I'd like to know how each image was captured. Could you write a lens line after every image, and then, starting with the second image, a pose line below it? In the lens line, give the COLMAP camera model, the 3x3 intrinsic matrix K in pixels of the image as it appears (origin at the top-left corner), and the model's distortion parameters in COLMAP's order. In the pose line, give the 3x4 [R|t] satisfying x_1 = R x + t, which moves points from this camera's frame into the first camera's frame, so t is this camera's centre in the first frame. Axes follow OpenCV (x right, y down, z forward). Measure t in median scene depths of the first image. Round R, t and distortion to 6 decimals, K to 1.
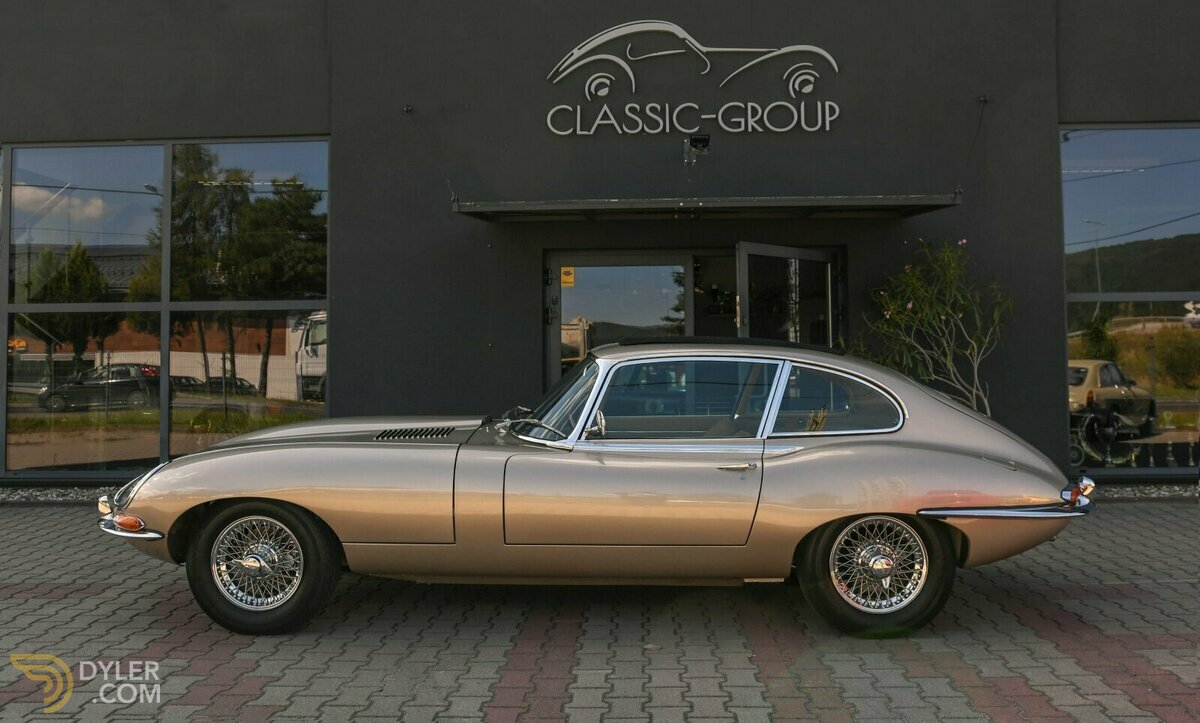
lens RADIAL K [[970.3, 0, 602.2], [0, 970.3, 324.1], [0, 0, 1]] dist [-0.039959, 0.002268]
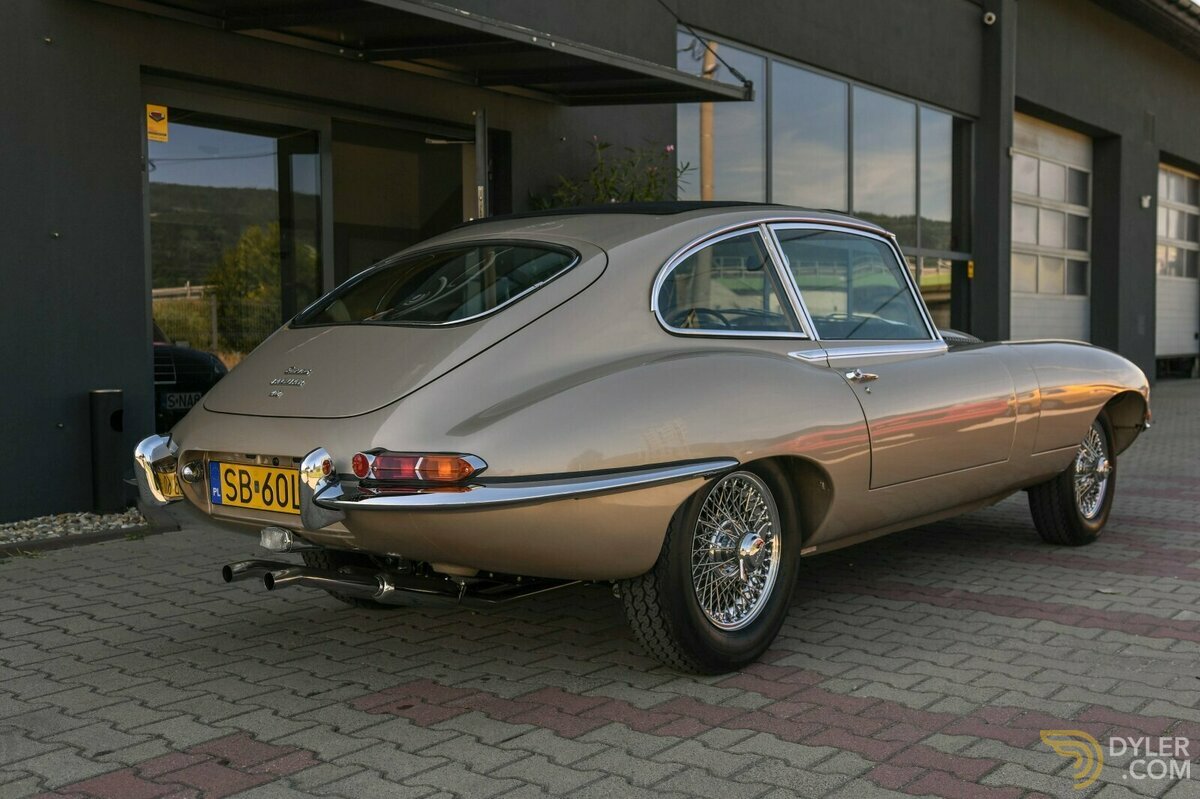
lens RADIAL K [[1330.4, 0, 600.0], [0, 1330.4, 399.5], [0, 0, 1]] dist [0.047014, 0.005053]
pose [[0.569398, -0.033287, 0.821388, -0.575710], [-0.033843, 0.997384, 0.063879, 0.056809], [-0.821365, -0.064171, 0.566782, 0.365735]]
